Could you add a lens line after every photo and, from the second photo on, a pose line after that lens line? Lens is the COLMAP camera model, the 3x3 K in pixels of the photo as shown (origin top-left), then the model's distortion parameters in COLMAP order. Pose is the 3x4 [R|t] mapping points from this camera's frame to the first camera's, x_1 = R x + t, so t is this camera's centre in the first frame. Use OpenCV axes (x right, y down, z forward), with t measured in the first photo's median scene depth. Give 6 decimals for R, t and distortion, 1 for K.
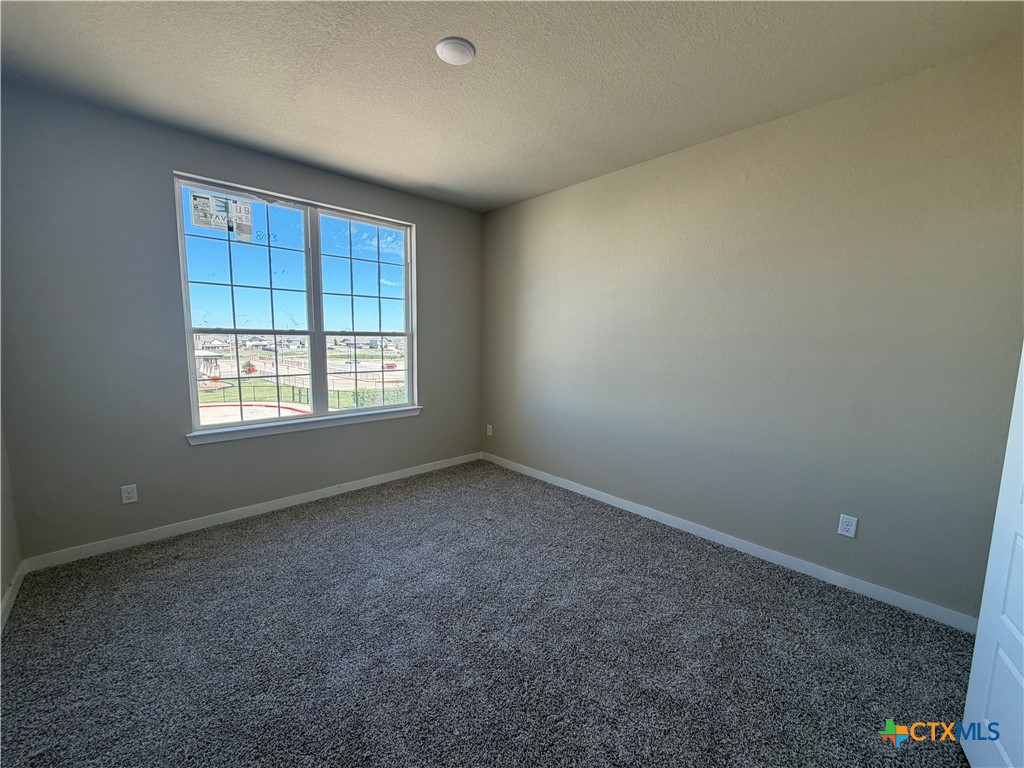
lens RADIAL K [[408.8, 0, 516.1], [0, 408.8, 394.3], [0, 0, 1]] dist [0.002904, -0.001364]
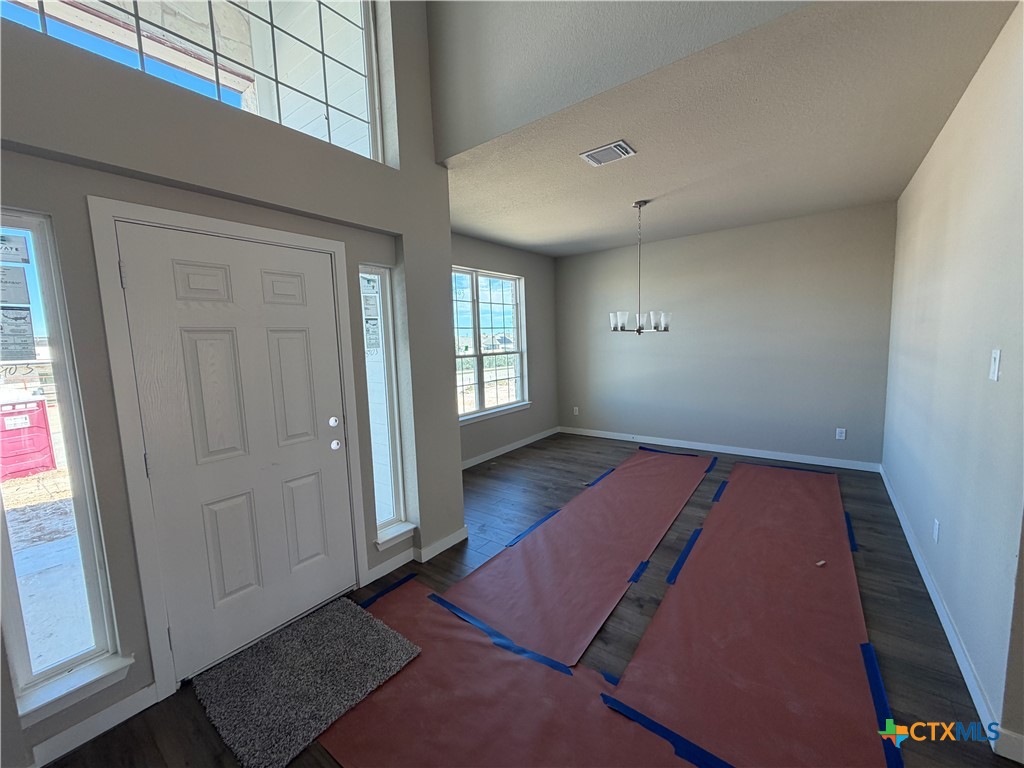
lens RADIAL K [[408.8, 0, 510.4], [0, 408.8, 382.6], [0, 0, 1]] dist [0.002904, -0.001364]
pose [[0.986328, -0.069019, 0.149647, -0.611890], [0.075435, 0.996441, -0.037623, 0.014617], [-0.146518, 0.048397, 0.988023, -0.481194]]
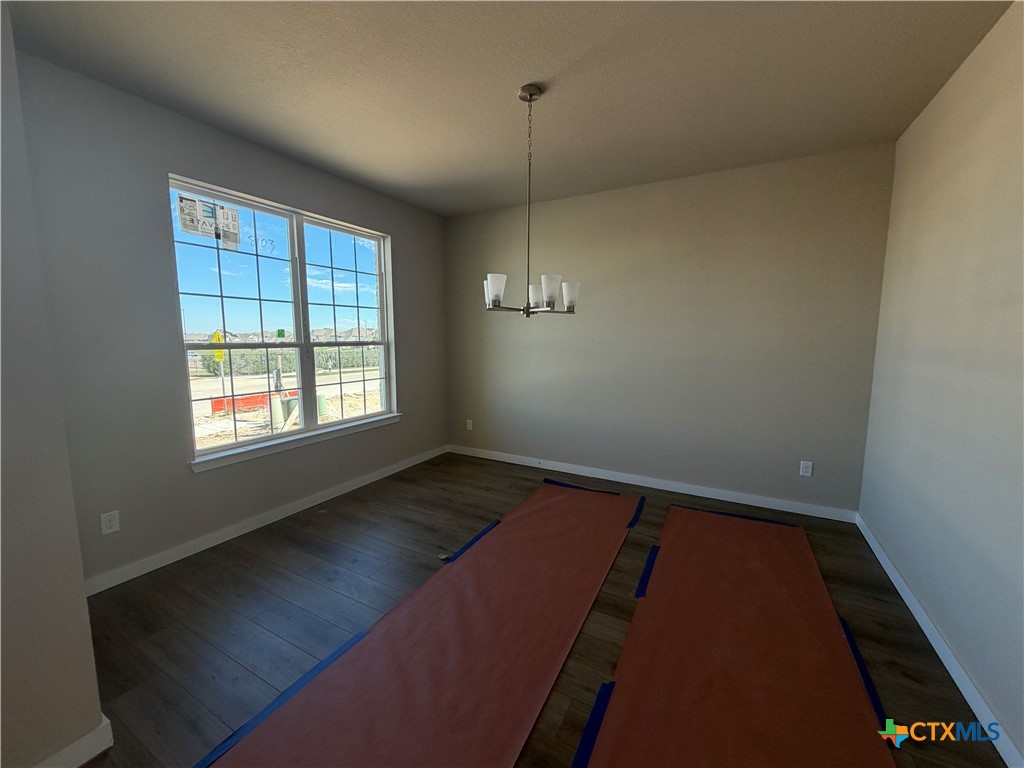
lens RADIAL K [[408.8, 0, 508.5], [0, 408.8, 385.2], [0, 0, 1]] dist [0.002904, -0.001364]
pose [[0.956886, -0.053777, 0.285441, -0.312335], [0.060059, 0.998106, -0.013293, -0.012339], [-0.284185, 0.029863, 0.958304, -0.061410]]
